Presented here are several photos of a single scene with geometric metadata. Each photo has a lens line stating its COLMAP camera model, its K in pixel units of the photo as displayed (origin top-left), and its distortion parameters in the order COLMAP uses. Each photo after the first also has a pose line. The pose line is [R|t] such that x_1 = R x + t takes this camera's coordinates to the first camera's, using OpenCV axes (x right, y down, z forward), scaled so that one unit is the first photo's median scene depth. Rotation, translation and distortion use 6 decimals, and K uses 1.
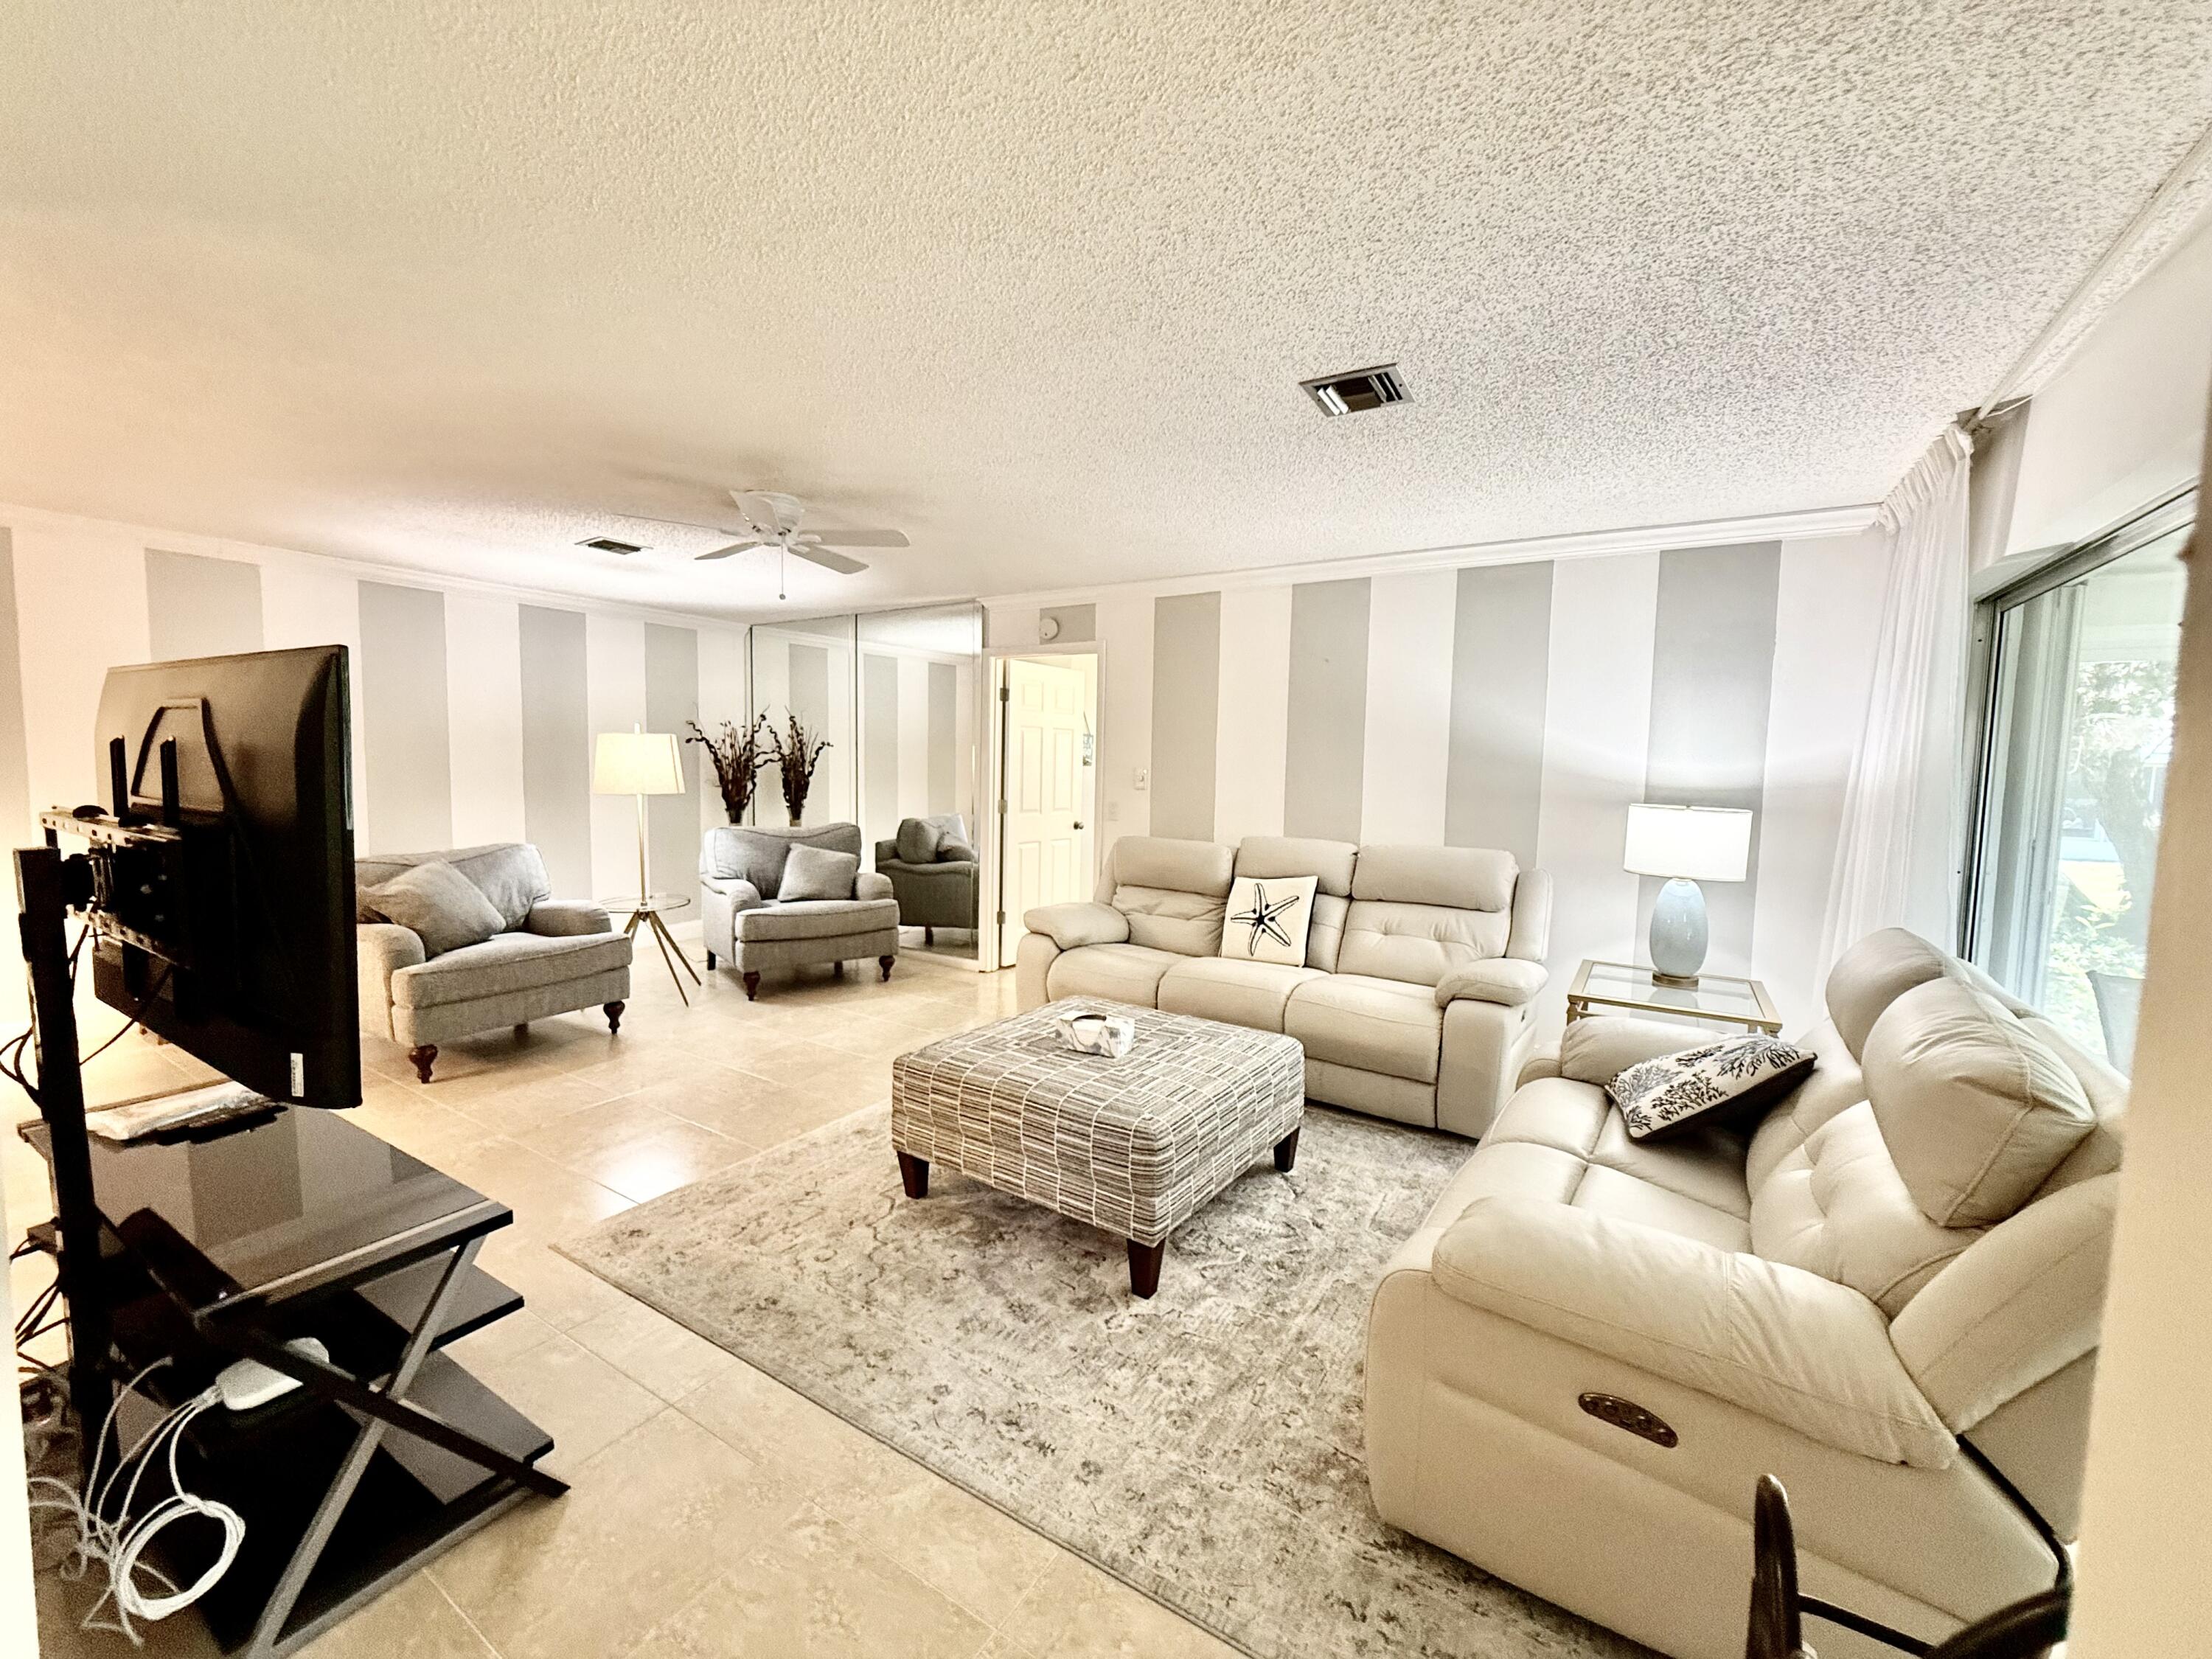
lens RADIAL K [[886.7, 0, 1111.9], [0, 886.7, 833.6], [0, 0, 1]] dist [0.000921, -0.000101]
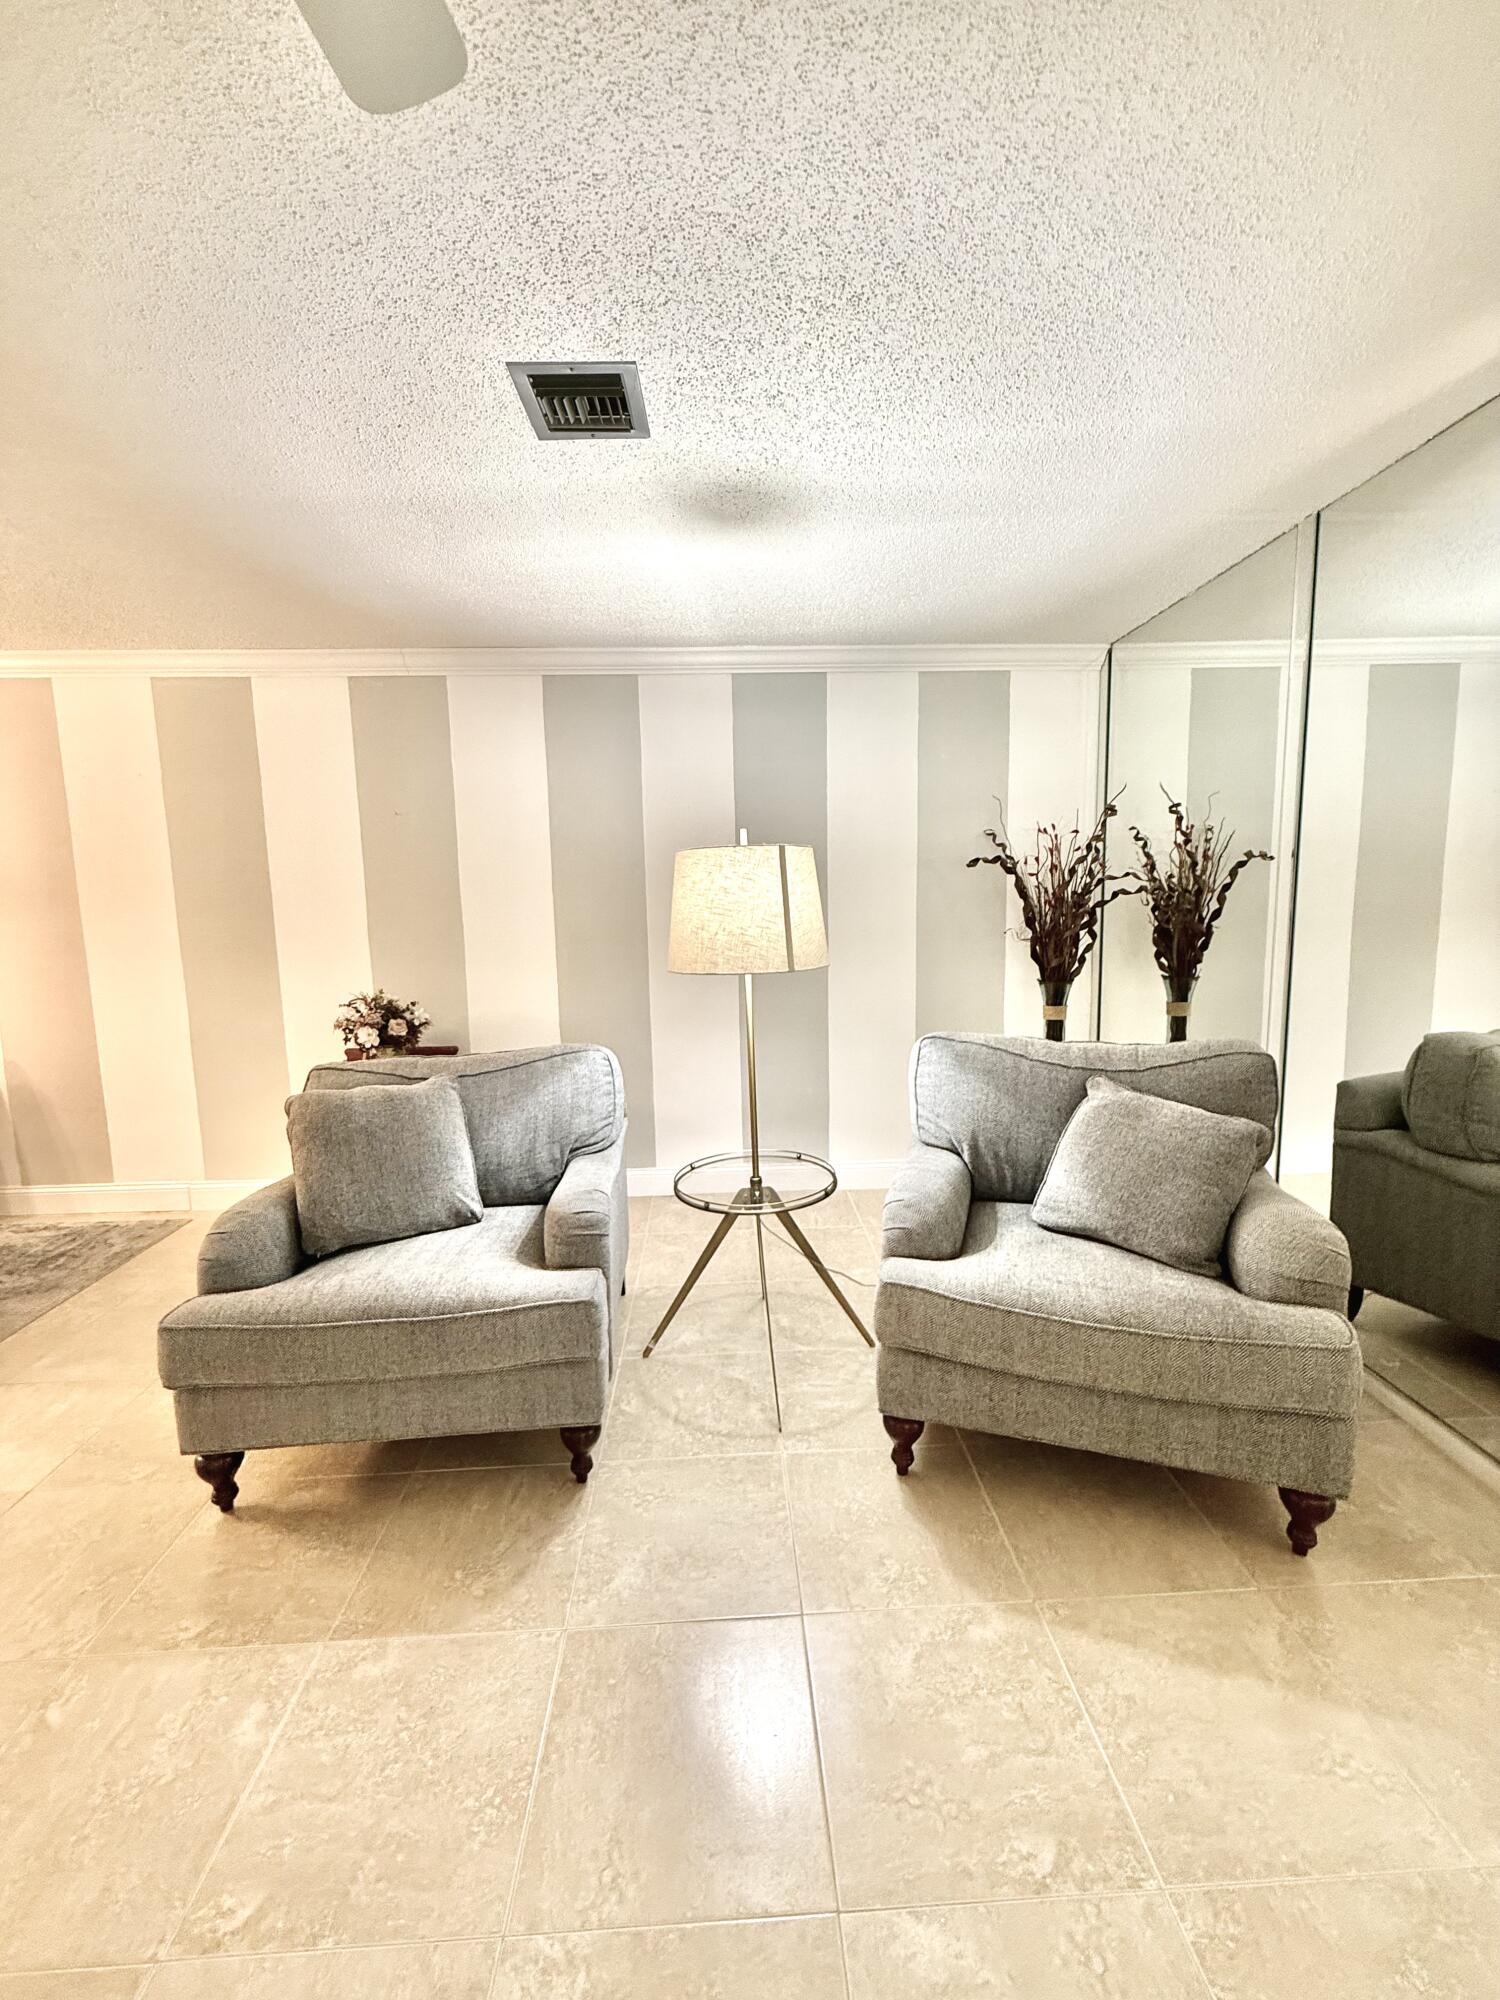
lens RADIAL K [[801.7, 0, 750.0], [0, 801.7, 1000.0], [0, 0, 1]] dist [0.000921, -0.000101]
pose [[0.568754, 0.074485, -0.819128, -0.169891], [-0.035423, 0.997185, 0.066080, -0.061463], [0.821744, -0.008568, 0.569792, 0.796634]]
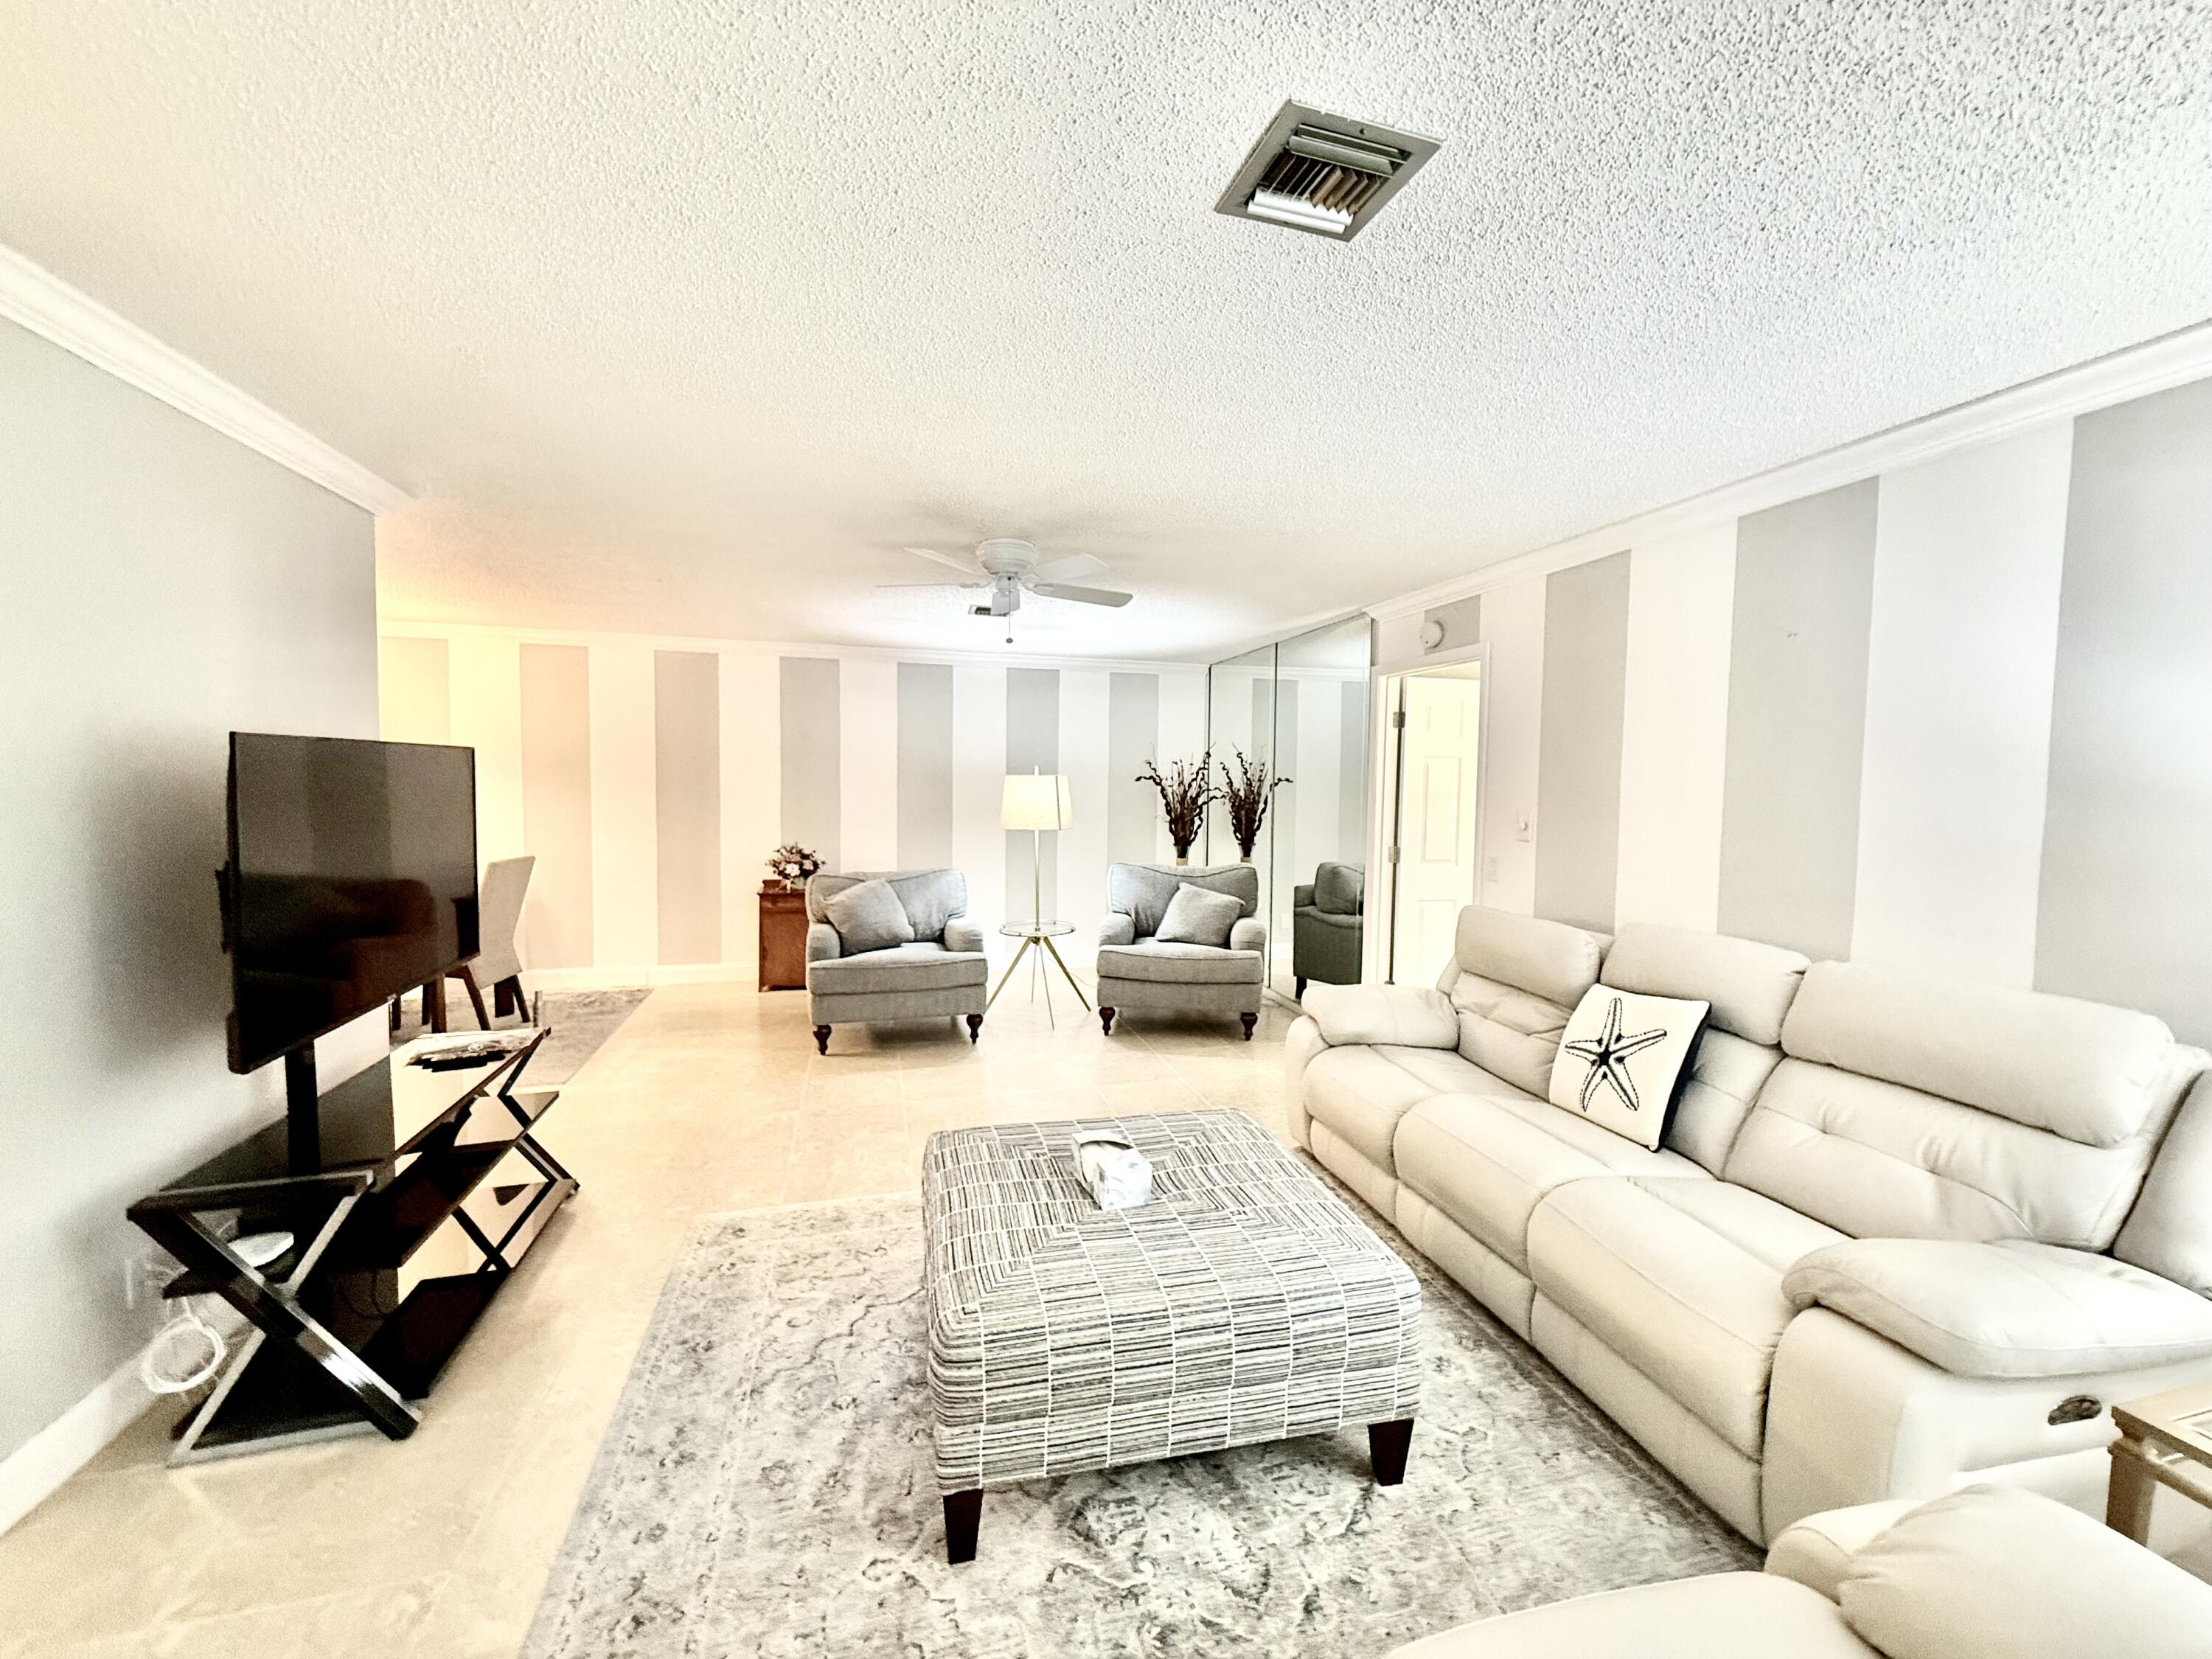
lens RADIAL K [[886.7, 0, 1111.9], [0, 886.7, 833.6], [0, 0, 1]] dist [0.000921, -0.000101]
pose [[0.737460, 0.030423, -0.674705, 0.303142], [-0.053453, 0.998480, -0.013403, -0.031792], [0.673272, 0.045949, 0.737965, 0.266160]]
